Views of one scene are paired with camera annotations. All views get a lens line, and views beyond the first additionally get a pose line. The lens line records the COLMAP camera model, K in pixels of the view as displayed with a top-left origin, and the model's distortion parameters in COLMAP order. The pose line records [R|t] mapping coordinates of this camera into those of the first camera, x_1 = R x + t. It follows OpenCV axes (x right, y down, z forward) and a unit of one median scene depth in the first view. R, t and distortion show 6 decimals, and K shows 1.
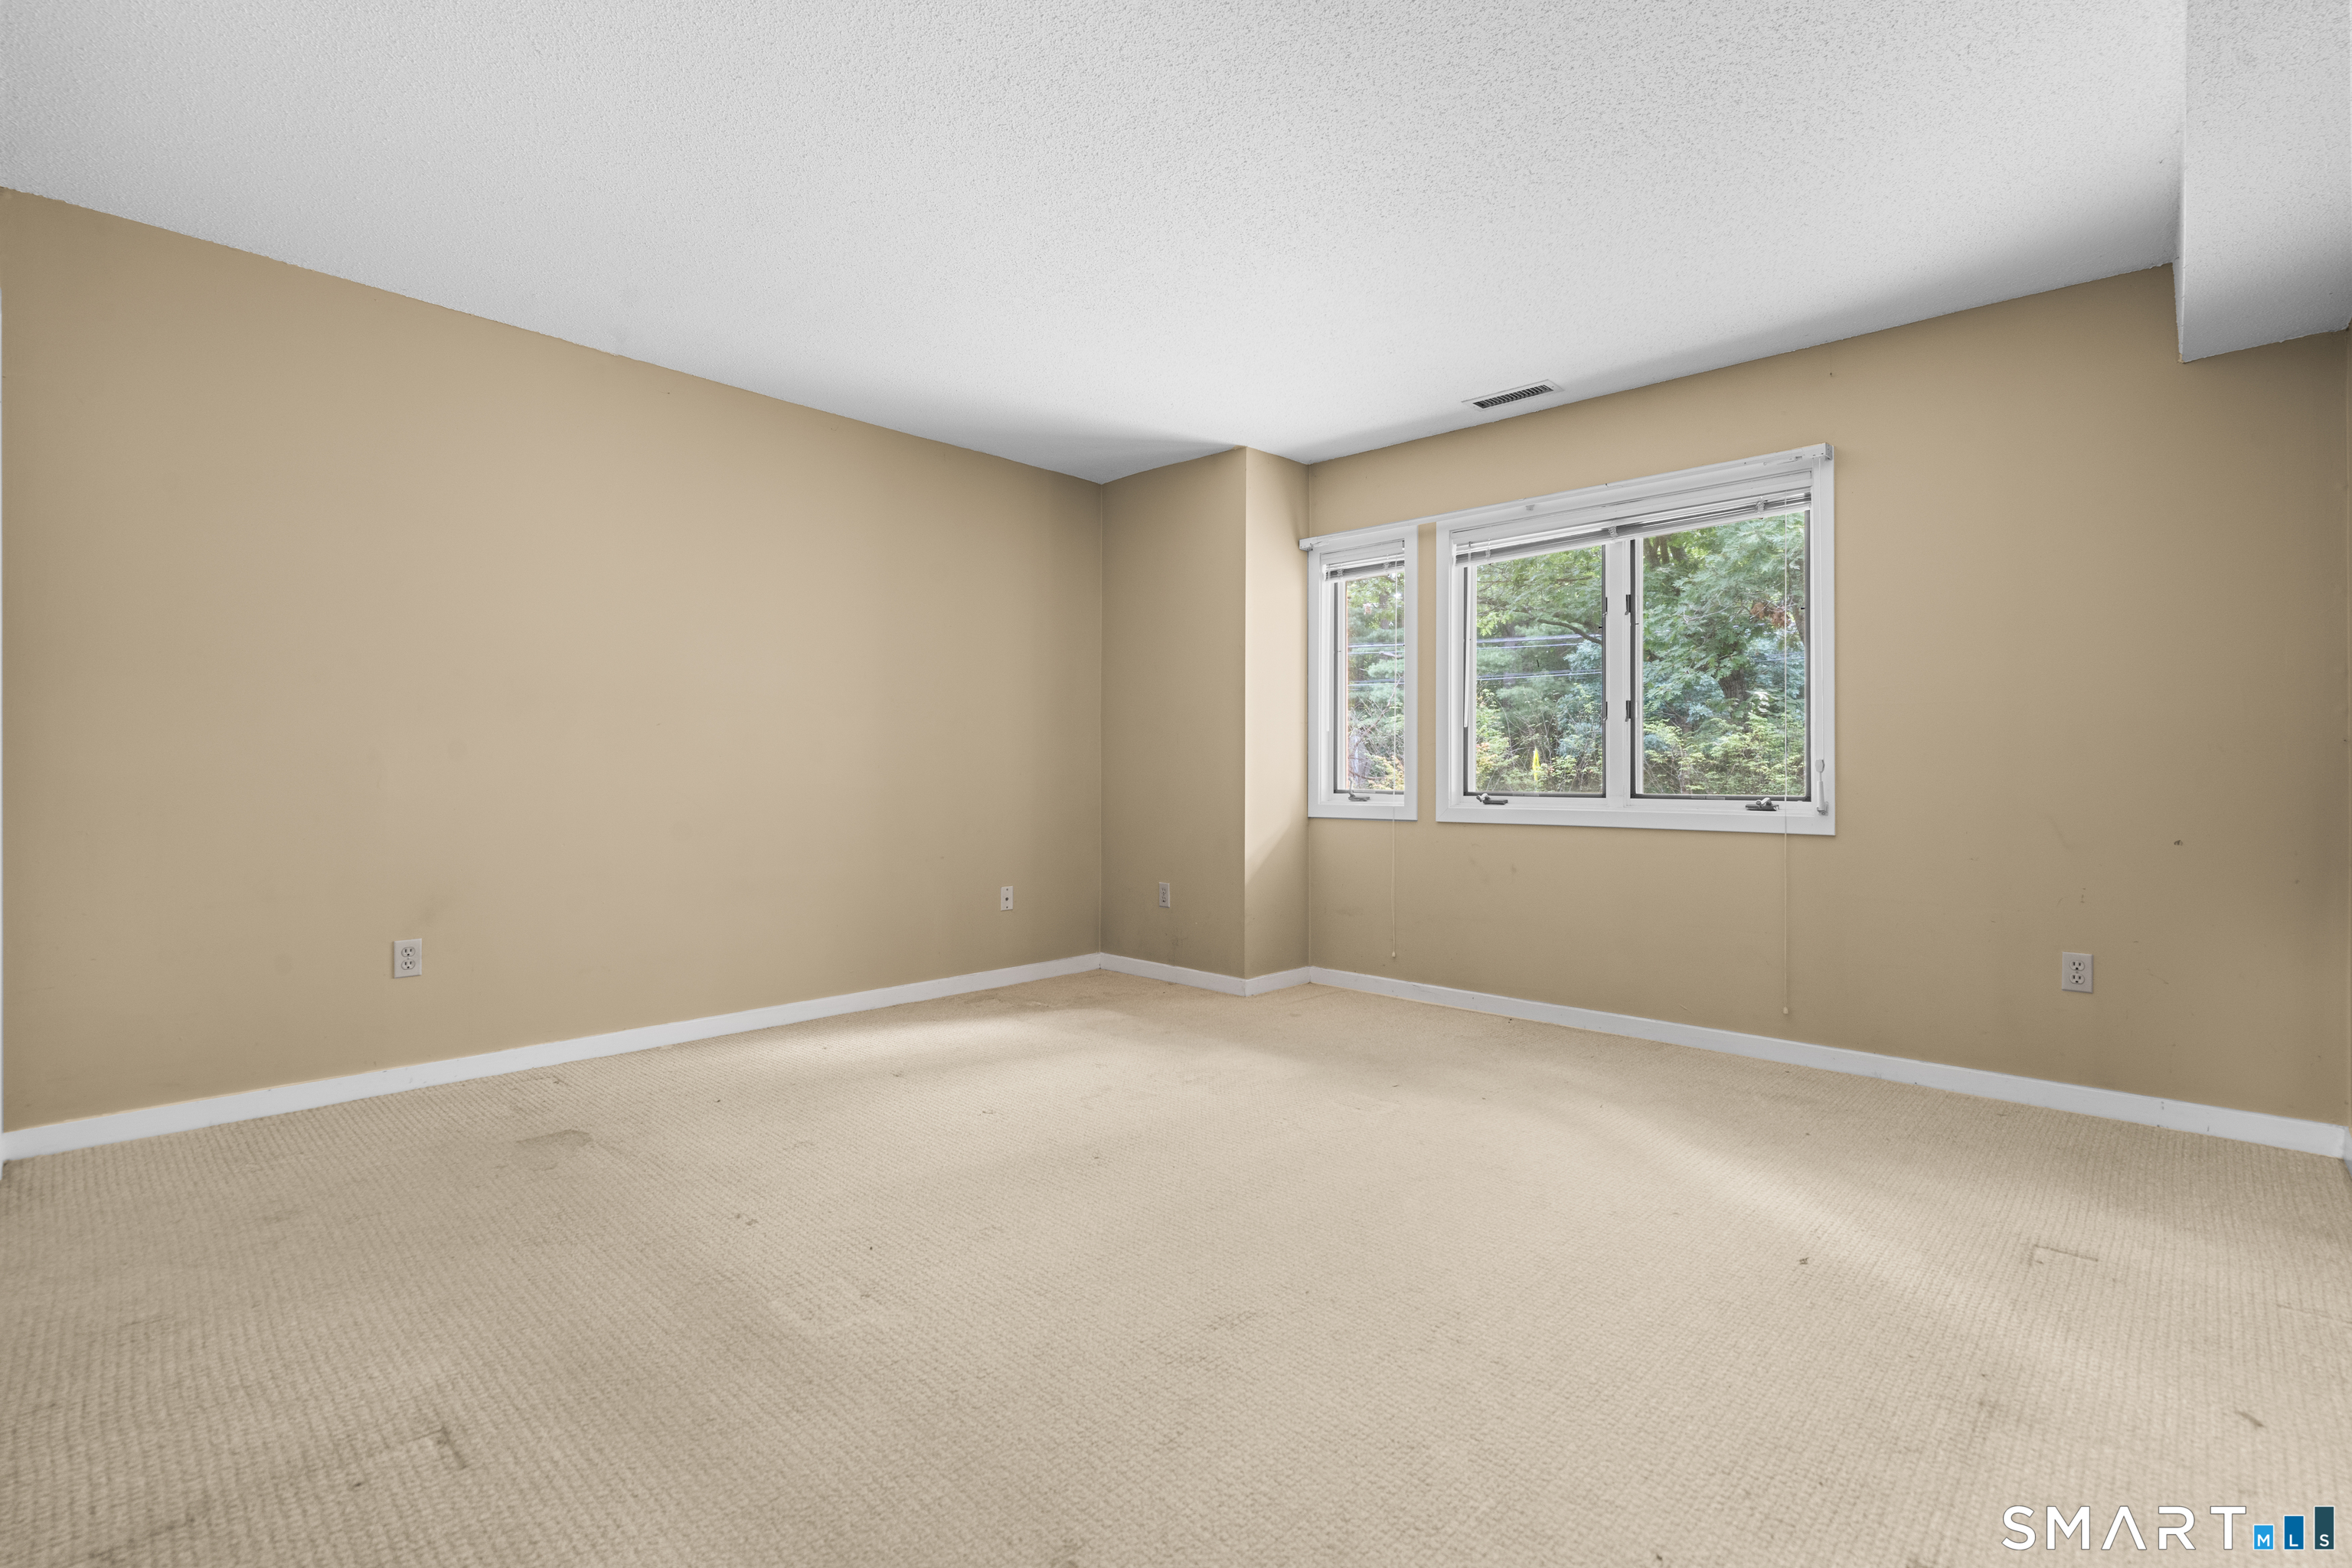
lens RADIAL K [[1062.8, 0, 1176.0], [0, 1062.8, 784.0], [0, 0, 1]] dist [-0.000180, 0.000190]
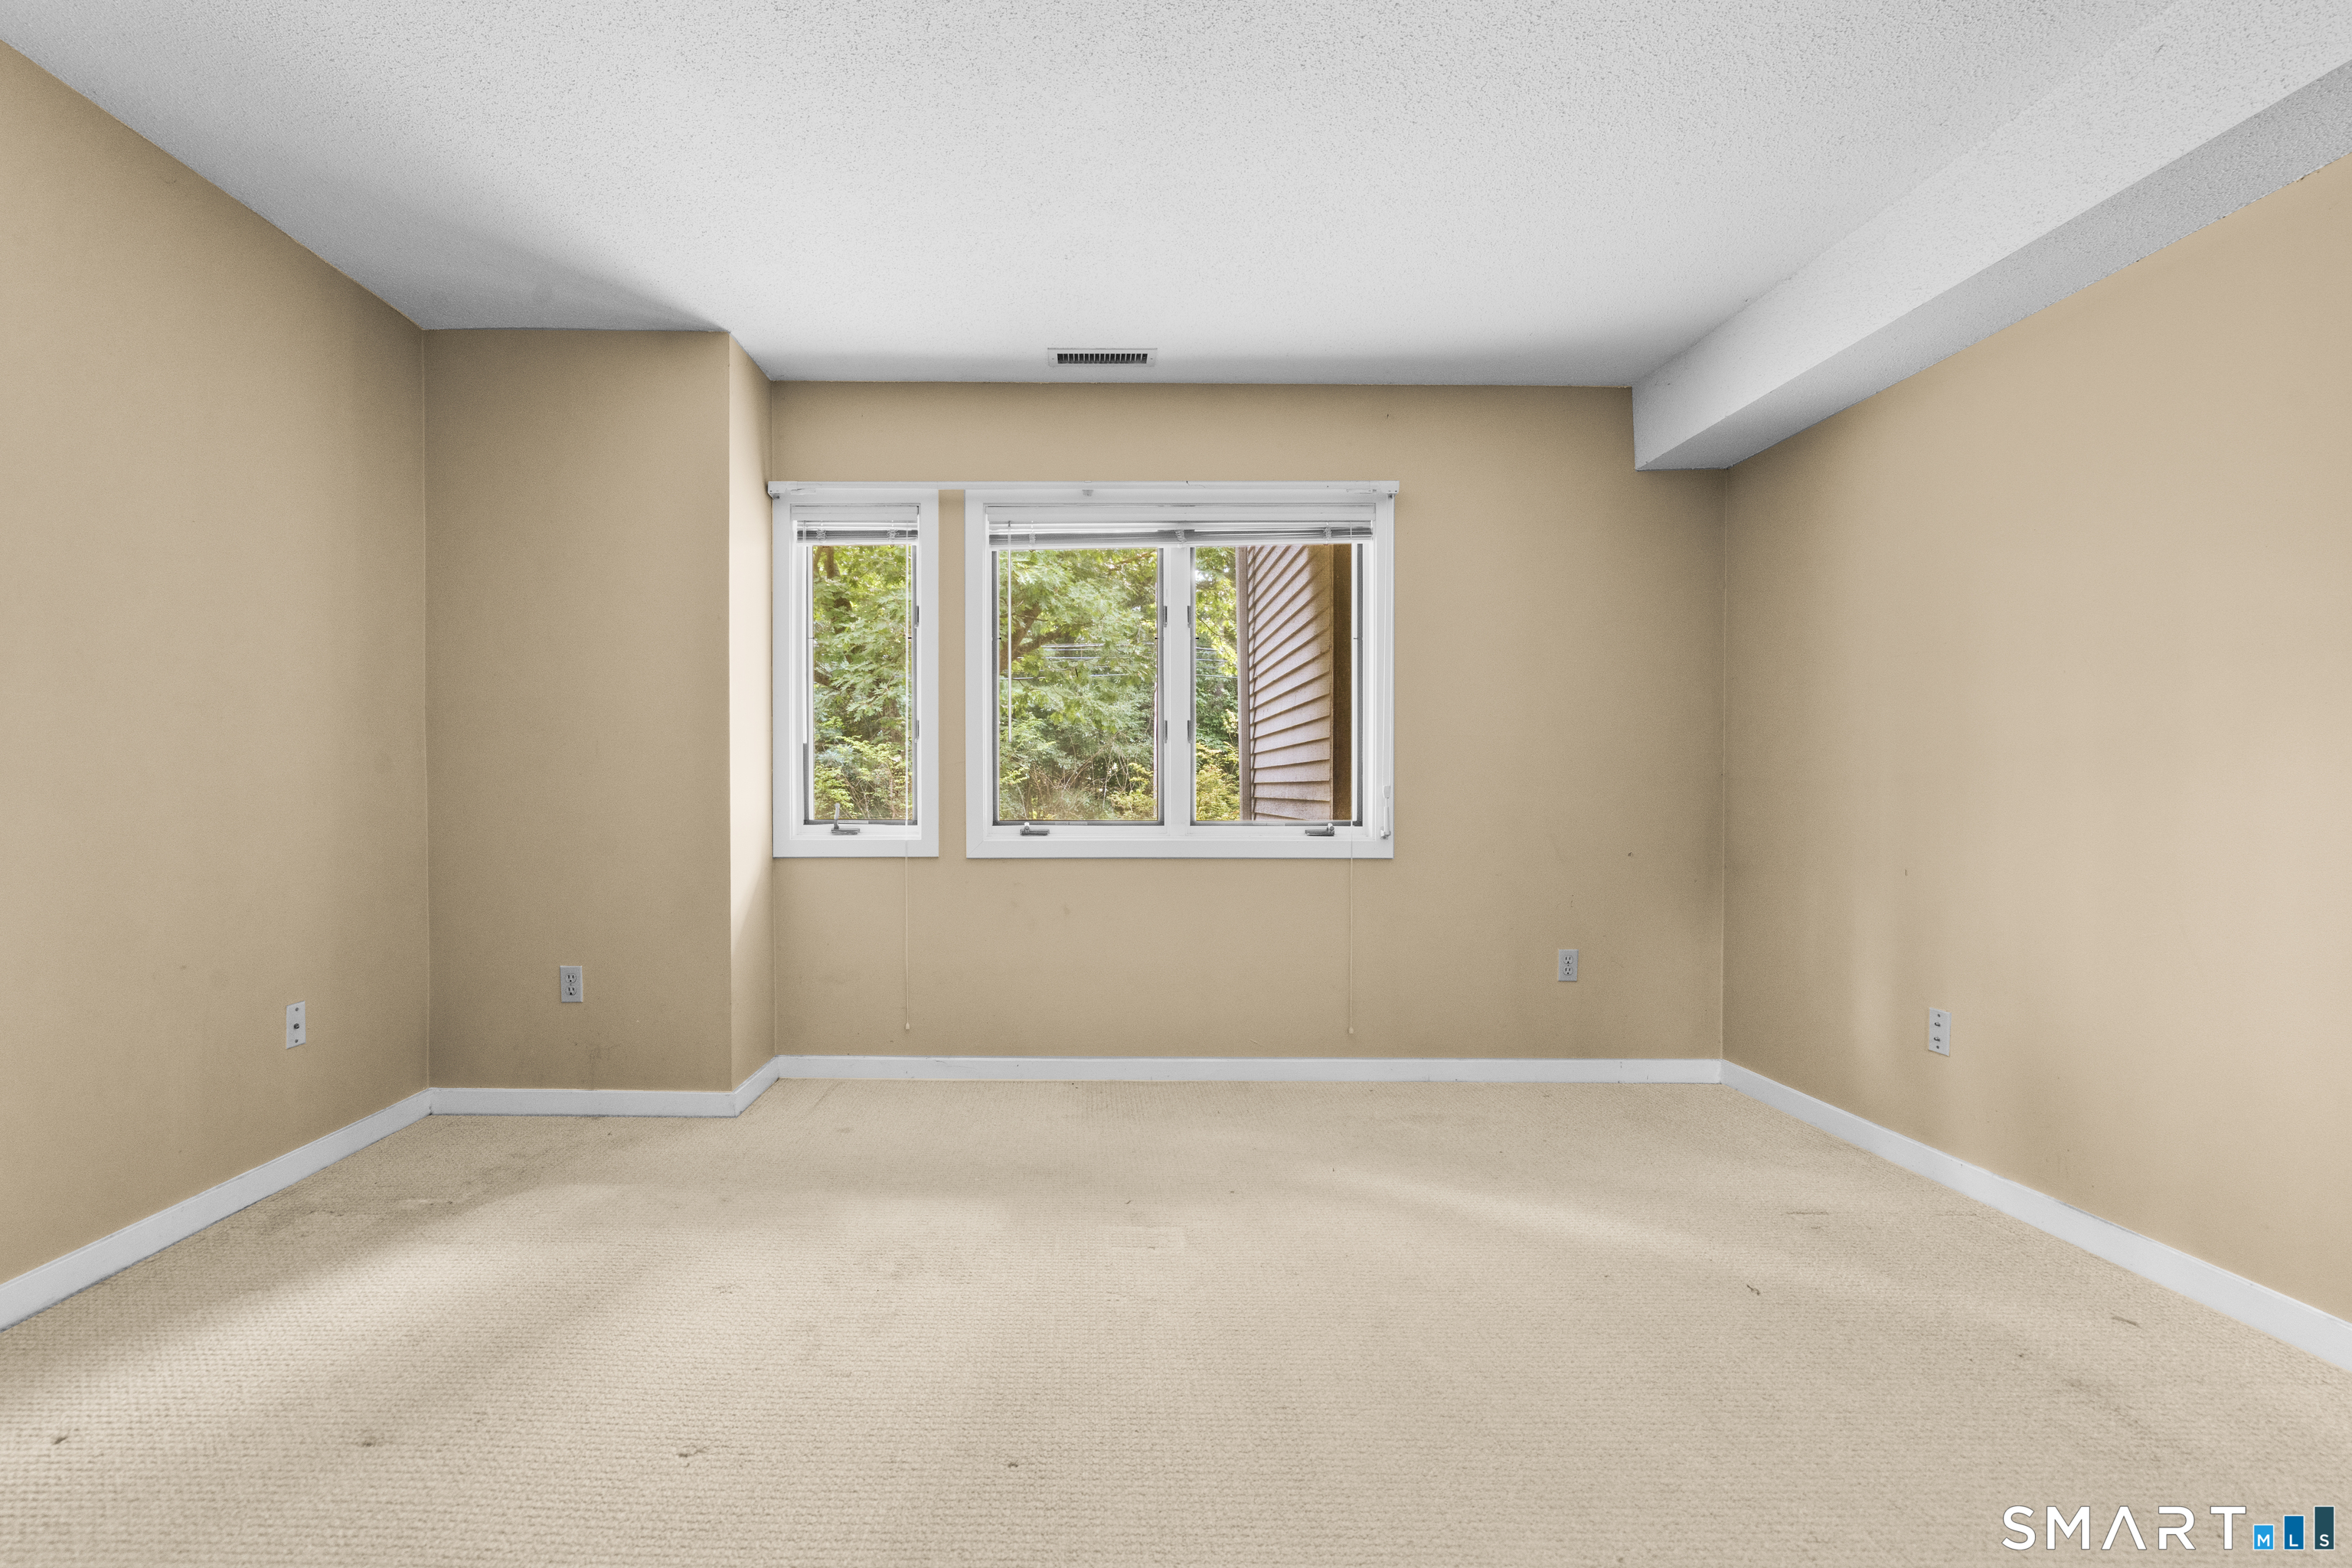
lens RADIAL K [[1120.5, 0, 1169.4], [0, 1120.5, 822.1], [0, 0, 1]] dist [-0.007761, 0.000222]
pose [[0.732045, -0.019460, 0.680979, -0.233221], [0.006292, 0.999742, 0.021805, -0.010087], [-0.681228, -0.011678, 0.731979, 0.268173]]
